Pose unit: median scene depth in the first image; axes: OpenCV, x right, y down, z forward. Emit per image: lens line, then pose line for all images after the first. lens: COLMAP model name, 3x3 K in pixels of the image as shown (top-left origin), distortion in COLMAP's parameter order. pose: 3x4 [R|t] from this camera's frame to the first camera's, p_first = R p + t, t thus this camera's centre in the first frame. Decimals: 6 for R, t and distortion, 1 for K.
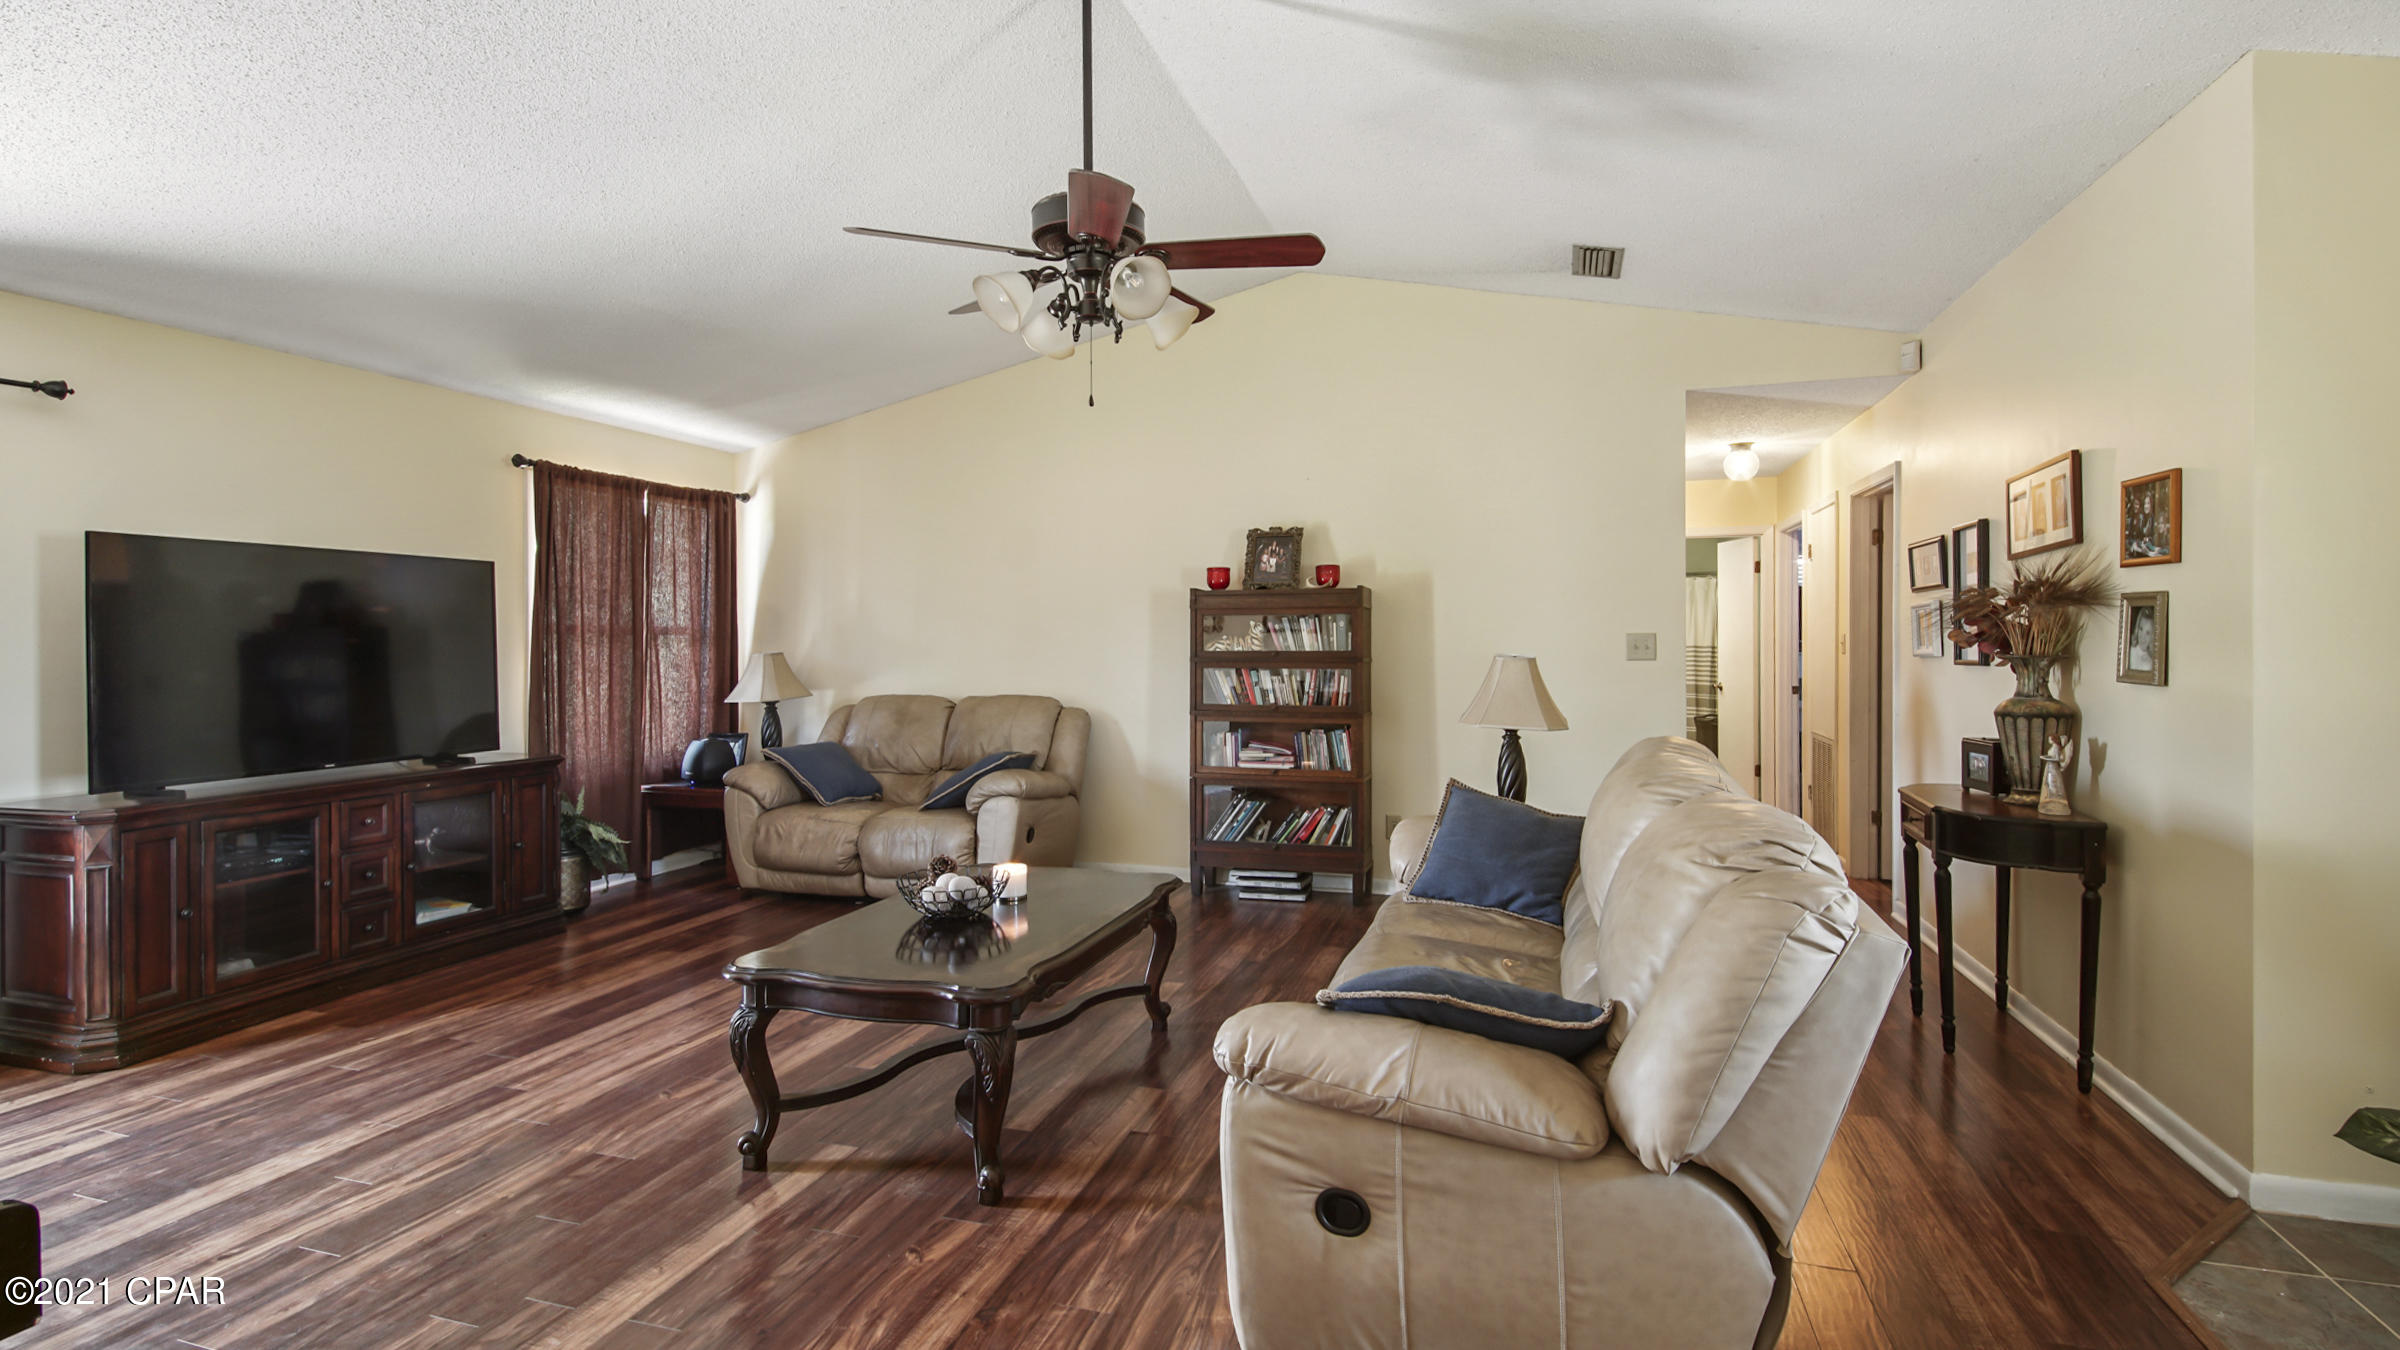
lens RADIAL K [[1098.4, 0, 1208.1], [0, 1098.4, 644.3], [0, 0, 1]] dist [0.038457, -0.019601]
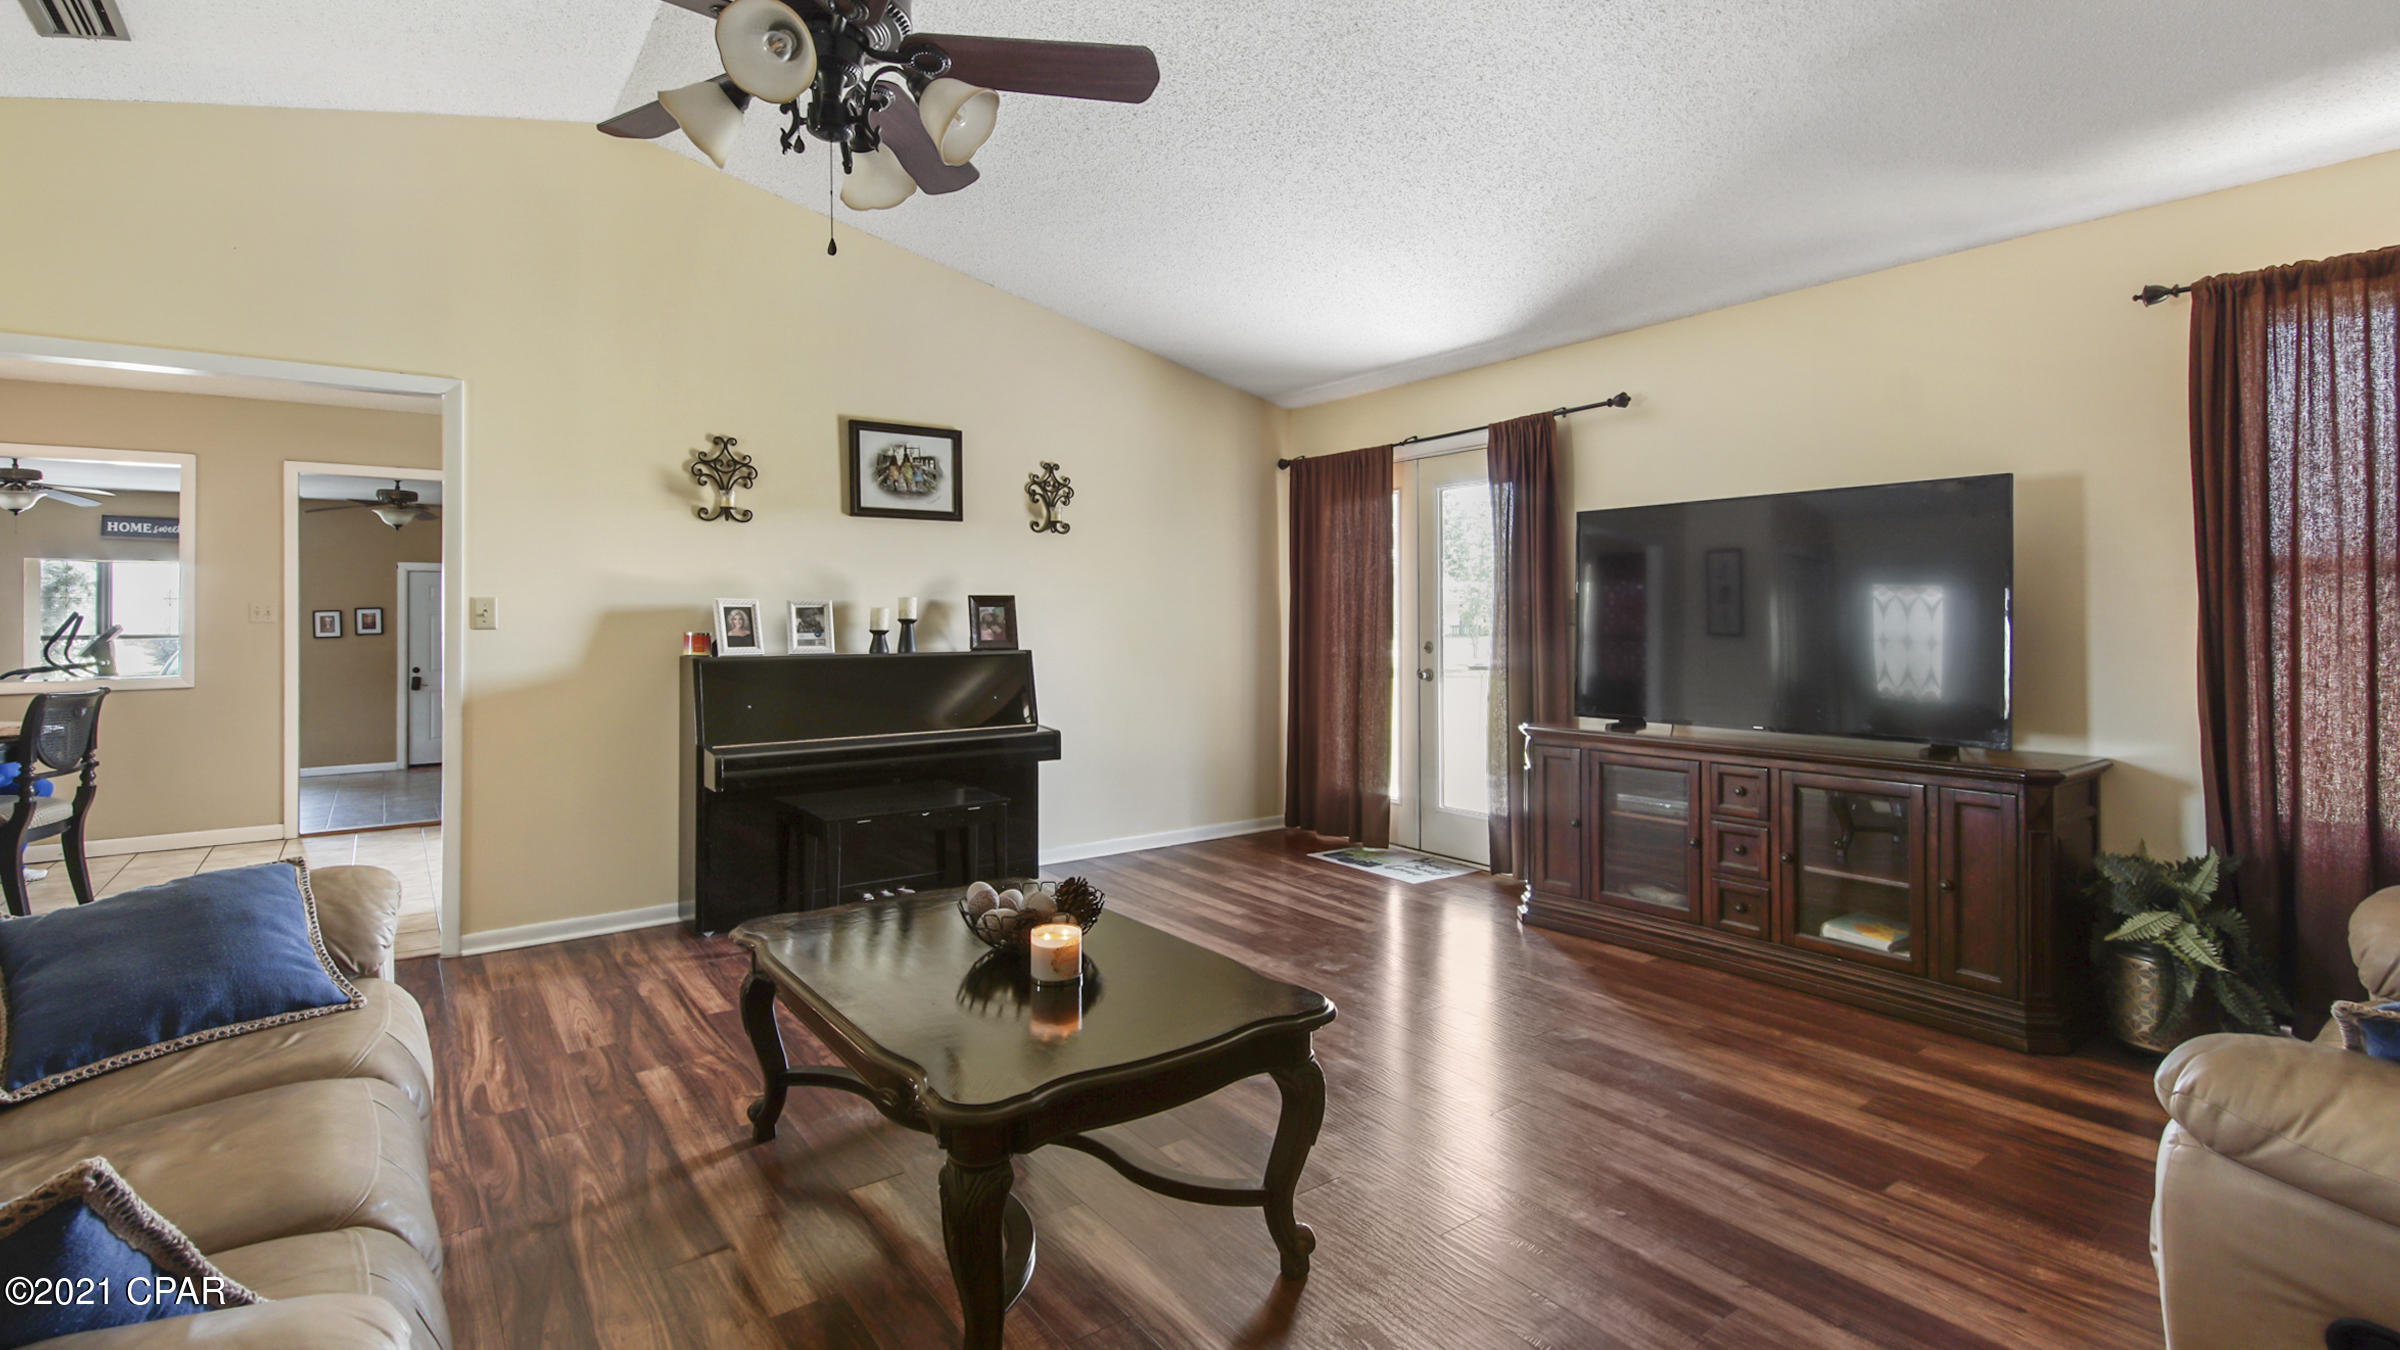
lens RADIAL K [[1098.4, 0, 1208.1], [0, 1098.4, 644.3], [0, 0, 1]] dist [0.038457, -0.019601]
pose [[-0.589729, 0.027370, -0.807138, 0.185109], [0.003866, 0.999510, 0.031068, 0.005749], [0.807592, 0.015201, -0.589545, 0.935112]]
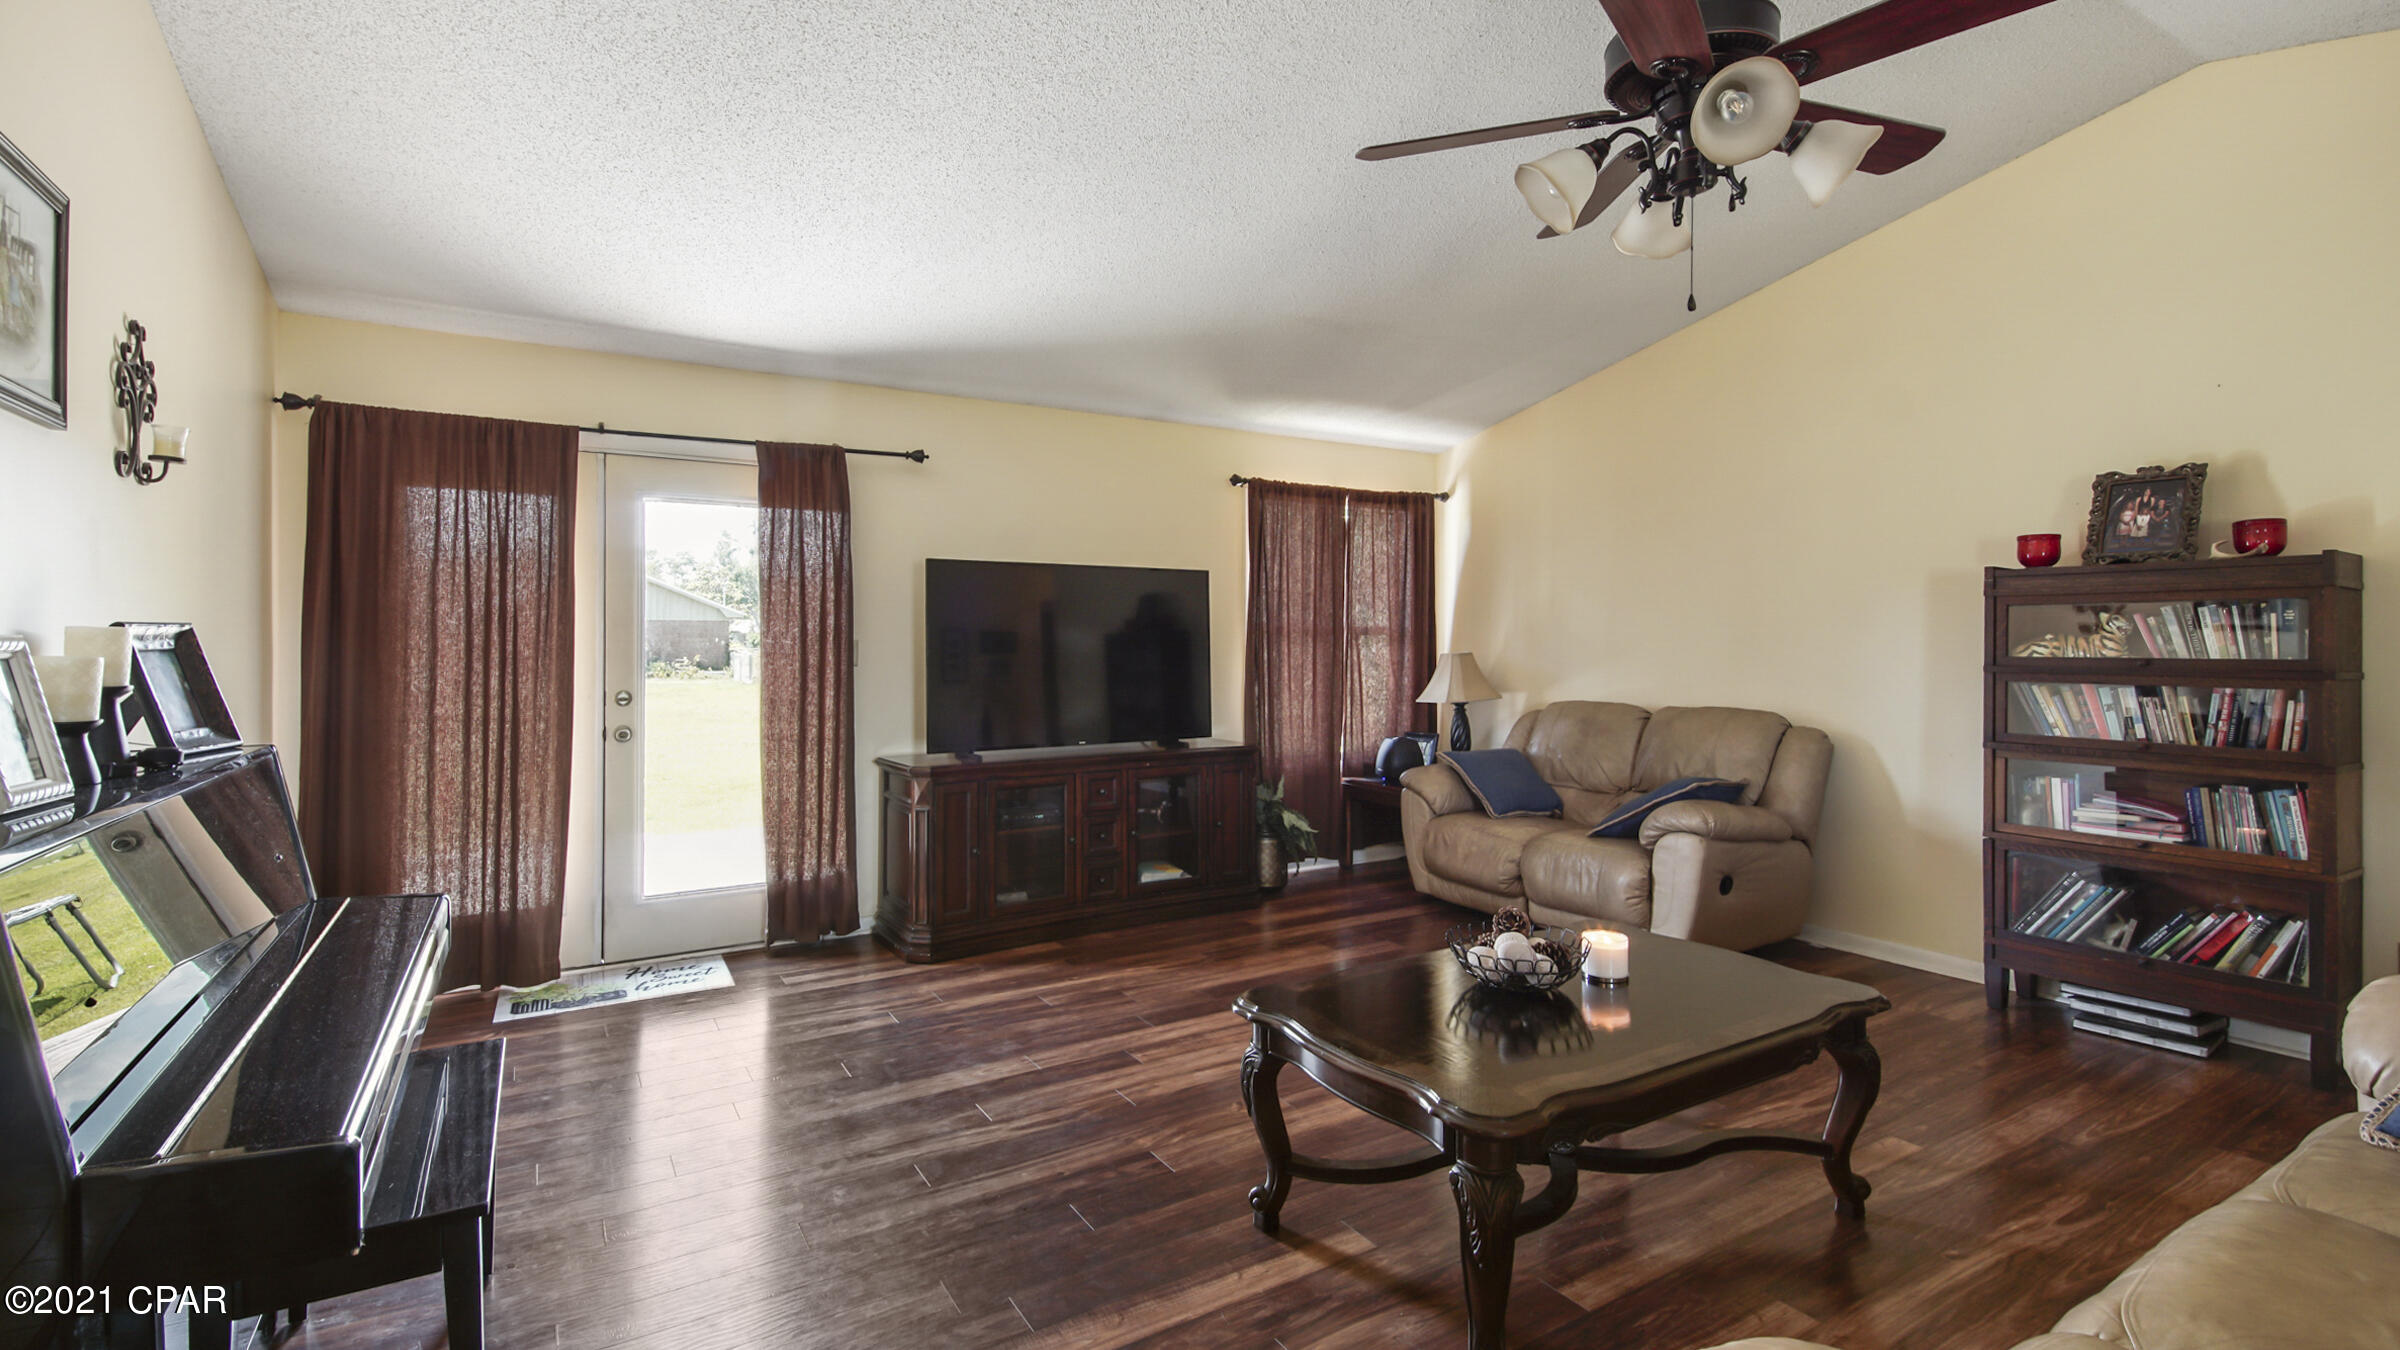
lens RADIAL K [[1071.2, 0, 1199.8], [0, 1071.2, 640.2], [0, 0, 1]] dist [0.035696, -0.018233]
pose [[0.753249, 0.001882, -0.657733, 0.065432], [-0.003699, 0.999992, -0.001374, -0.001712], [0.657725, 0.003468, 0.753250, 0.158254]]
